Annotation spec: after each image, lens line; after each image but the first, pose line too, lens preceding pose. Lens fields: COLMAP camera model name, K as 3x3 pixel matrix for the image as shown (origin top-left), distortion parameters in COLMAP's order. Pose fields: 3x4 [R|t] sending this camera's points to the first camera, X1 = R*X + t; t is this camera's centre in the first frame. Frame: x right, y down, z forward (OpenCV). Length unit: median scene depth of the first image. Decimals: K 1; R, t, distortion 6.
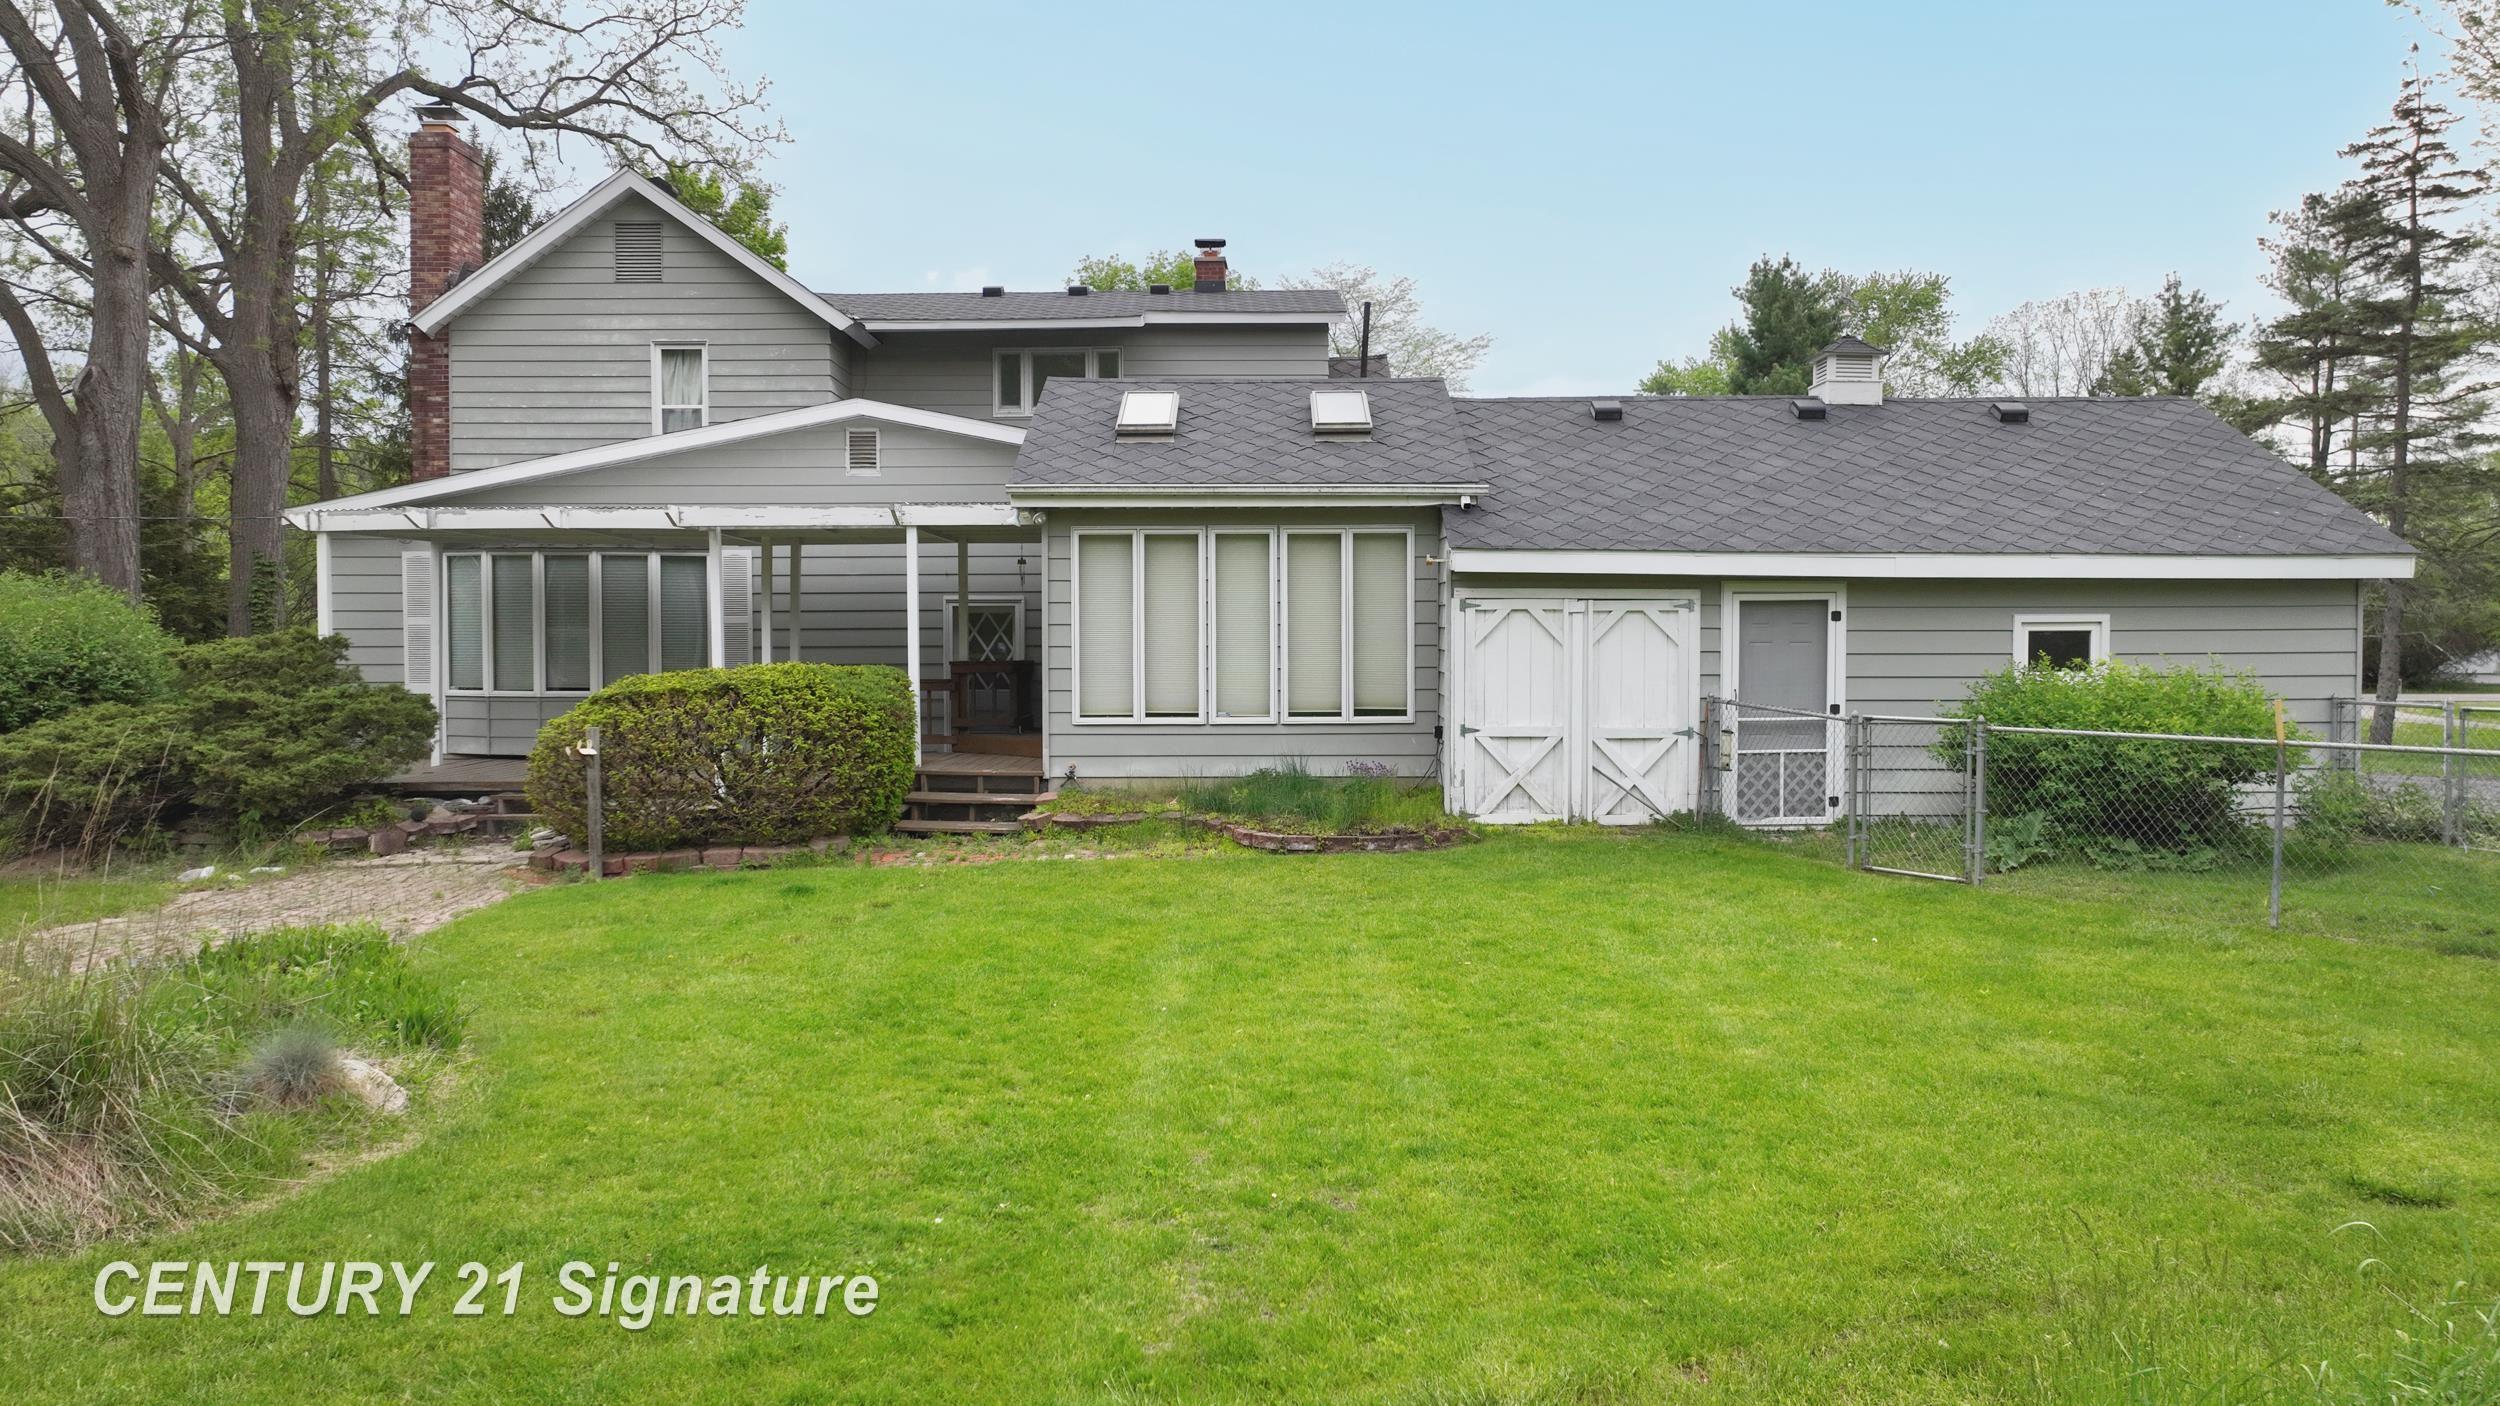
lens RADIAL K [[1627.6, 0, 1251.1], [0, 1627.6, 696.5], [0, 0, 1]] dist [-0.002925, 0.001398]
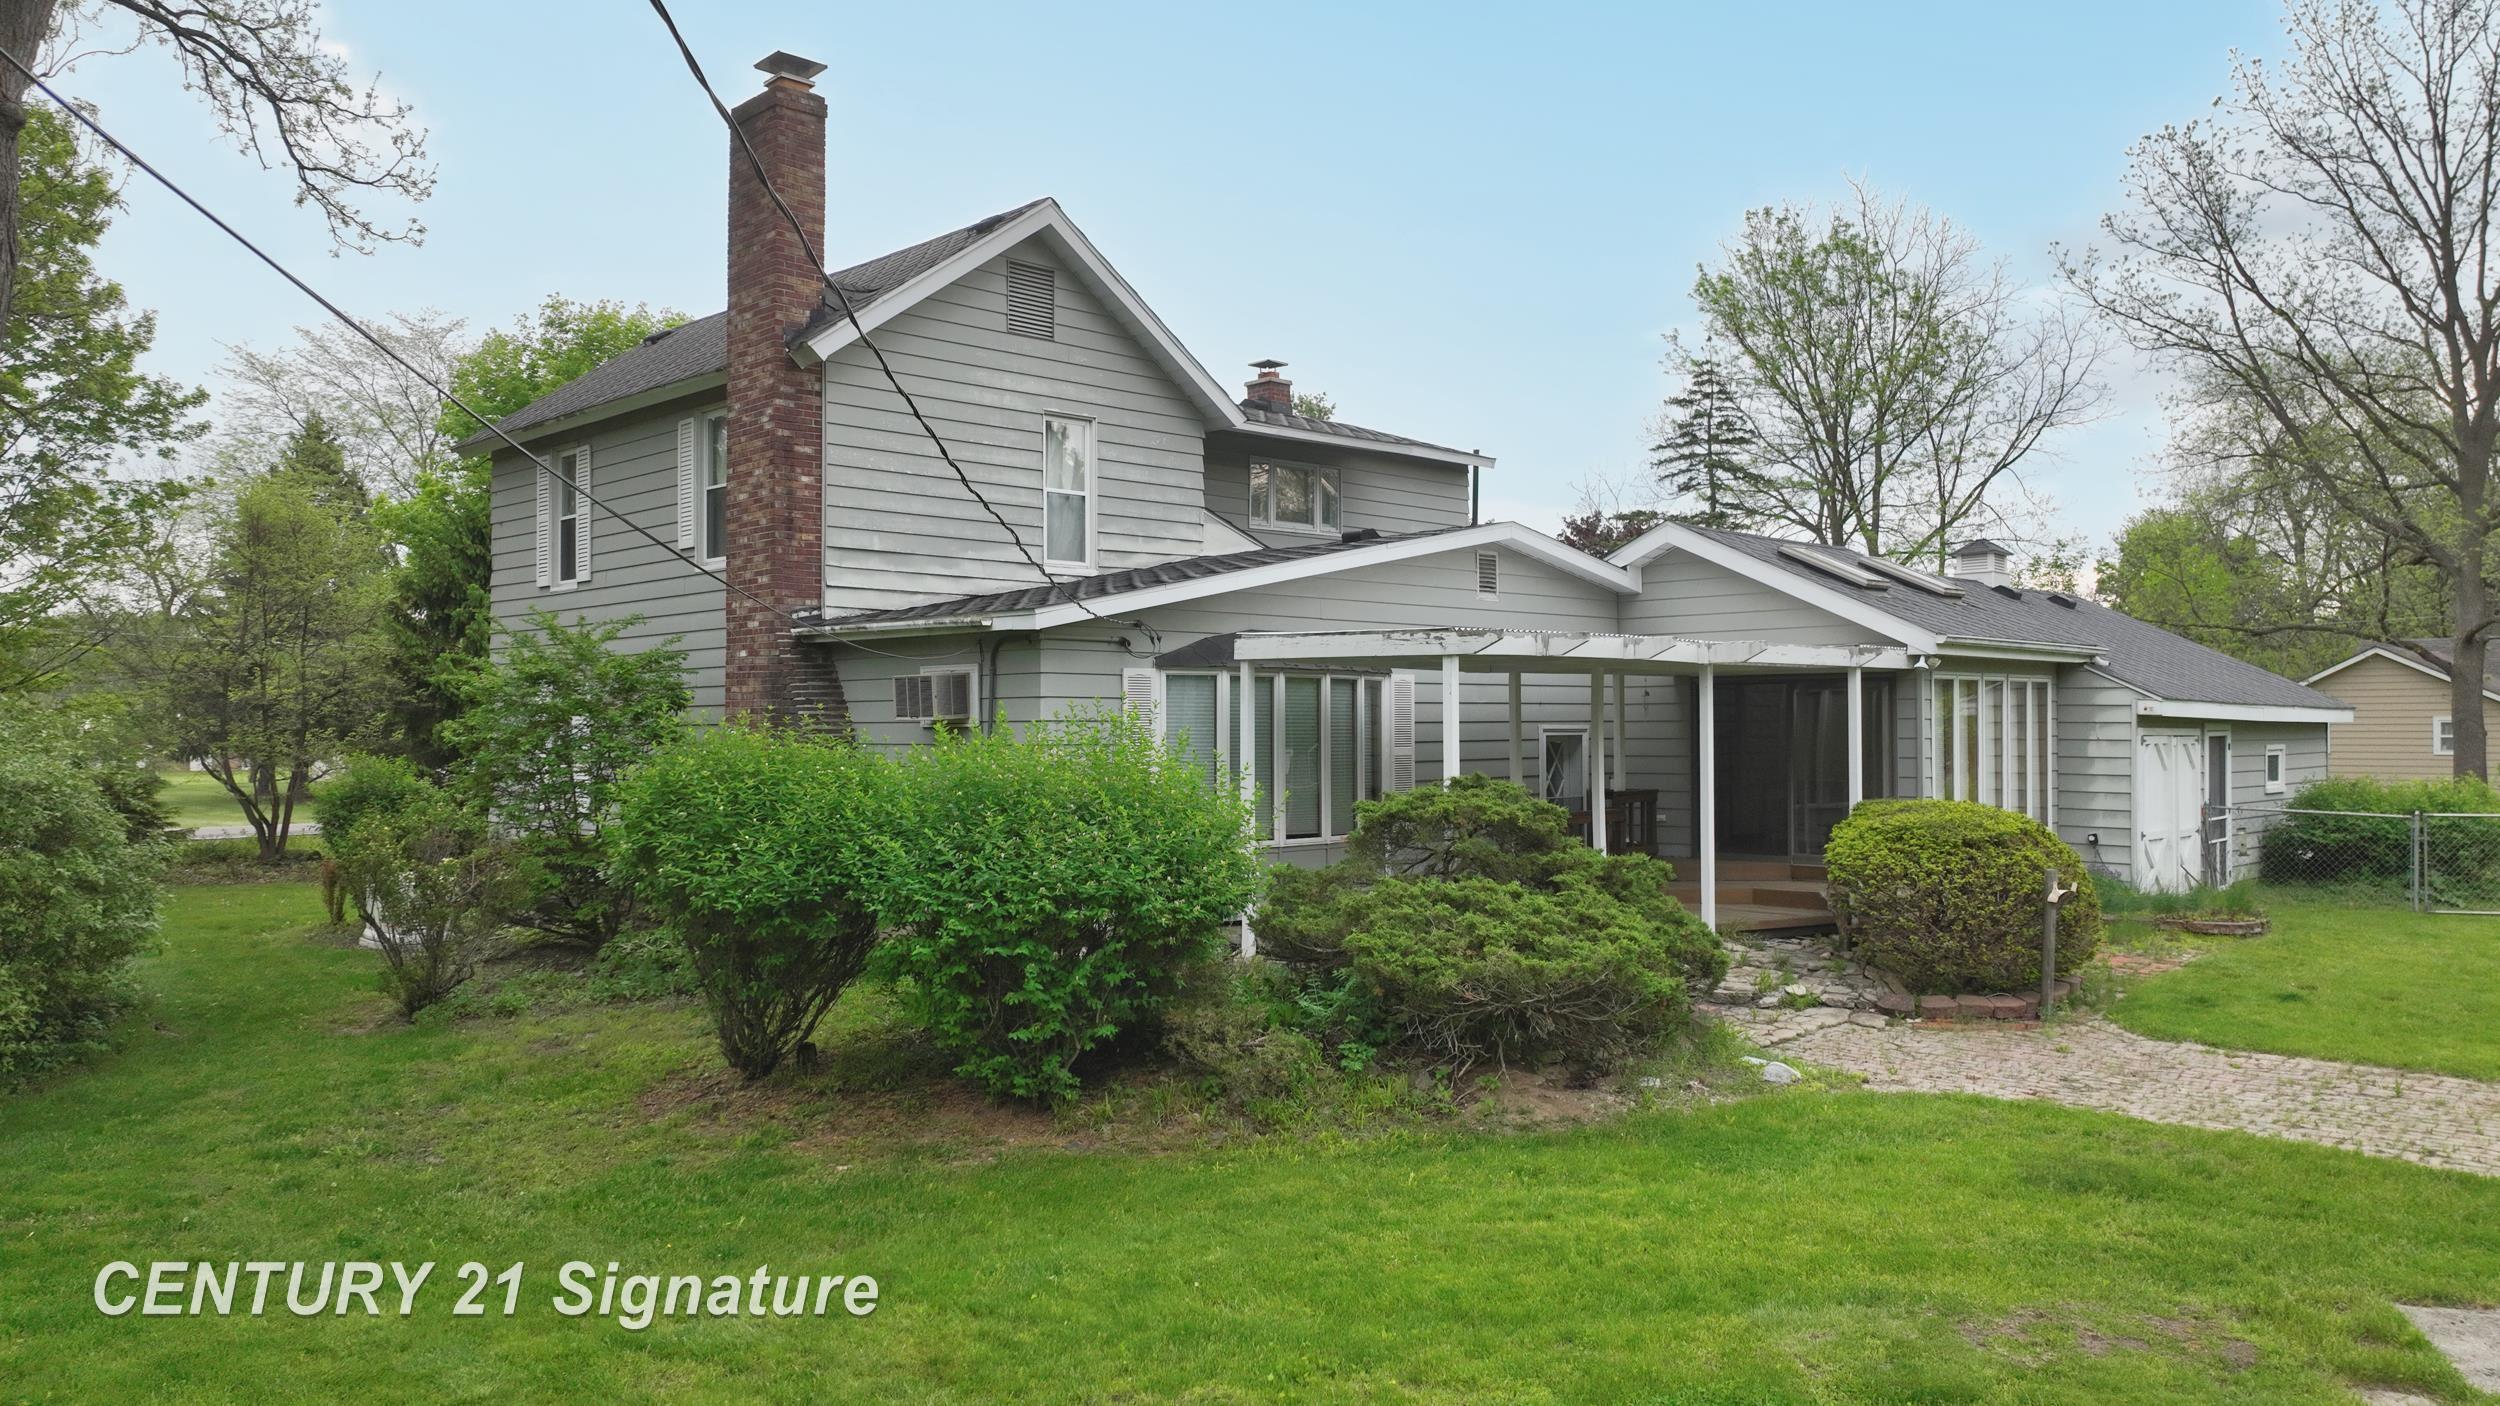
lens RADIAL K [[1780.4, 0, 1250.6], [0, 1780.4, 708.7], [0, 0, 1]] dist [0.019488, 0.002048]
pose [[0.718557, 0.011009, 0.695381, -1.022858], [0.034243, 0.998102, -0.051187, -0.021747], [-0.694624, 0.060593, 0.716816, 0.330950]]
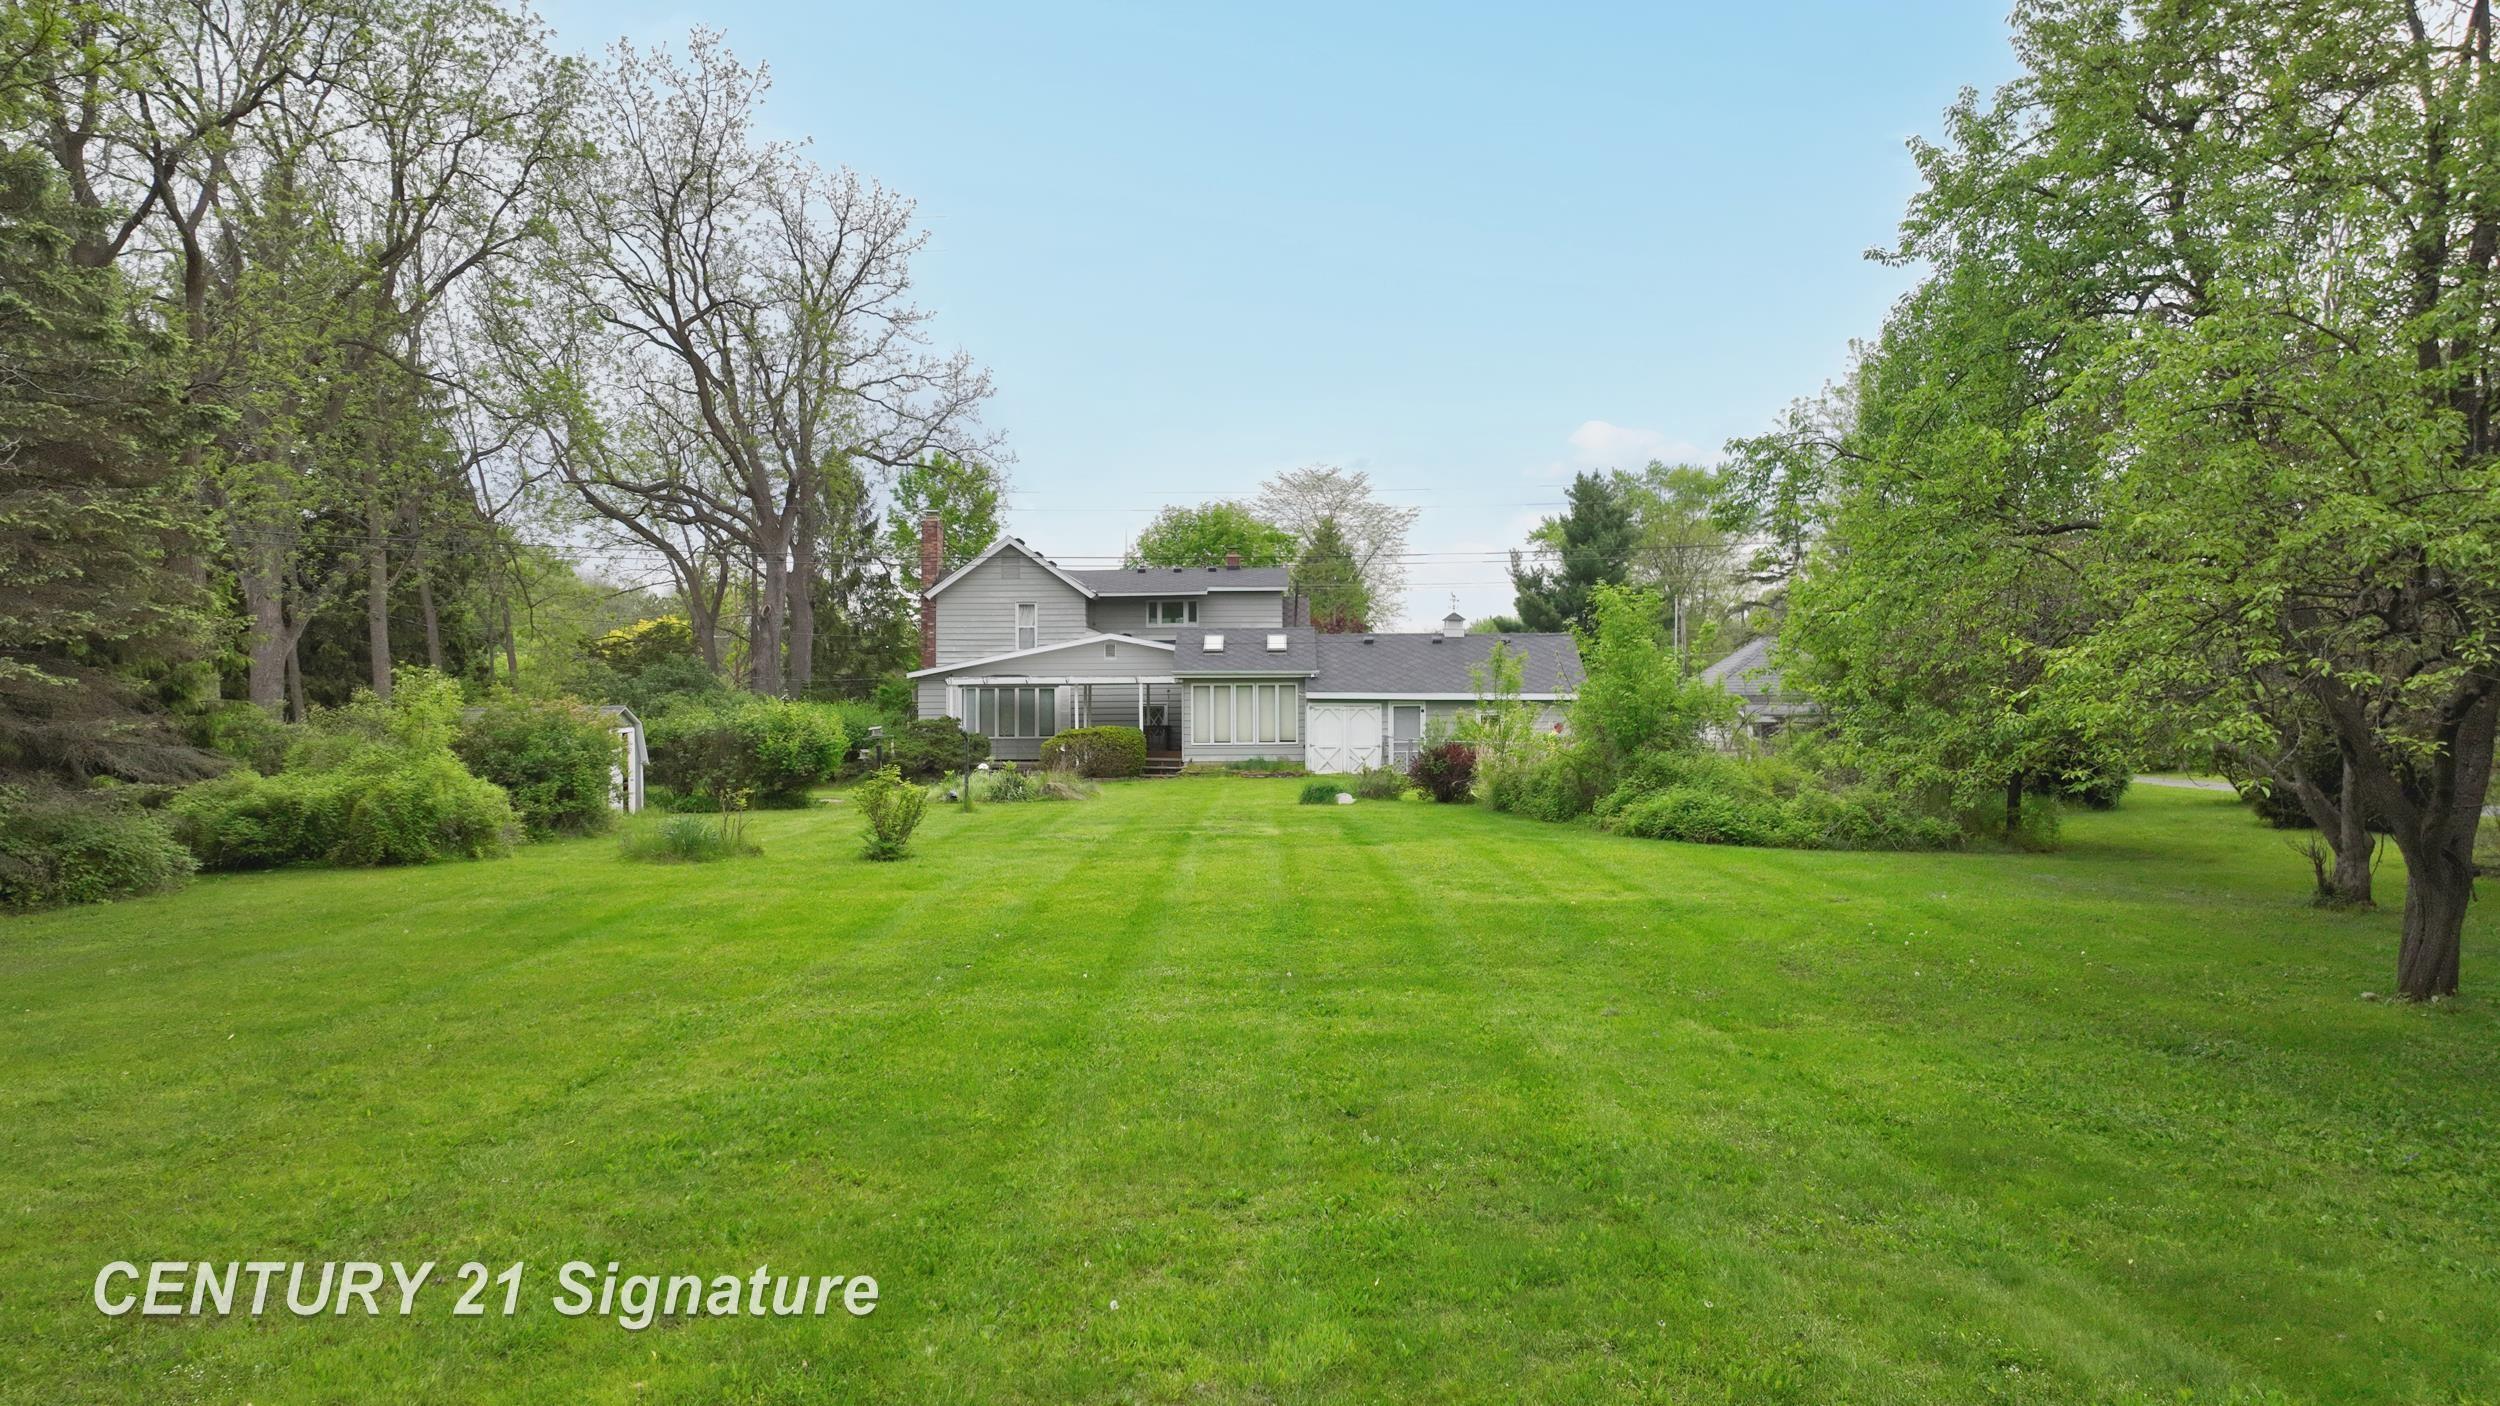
lens RADIAL K [[1780.4, 0, 1250.7], [0, 1780.4, 698.8], [0, 0, 1]] dist [0.019488, 0.002048]
pose [[0.999892, -0.004226, -0.014079, 0.045158], [0.003677, 0.999239, -0.038827, 0.049895], [0.014232, 0.038771, 0.999147, -2.006392]]
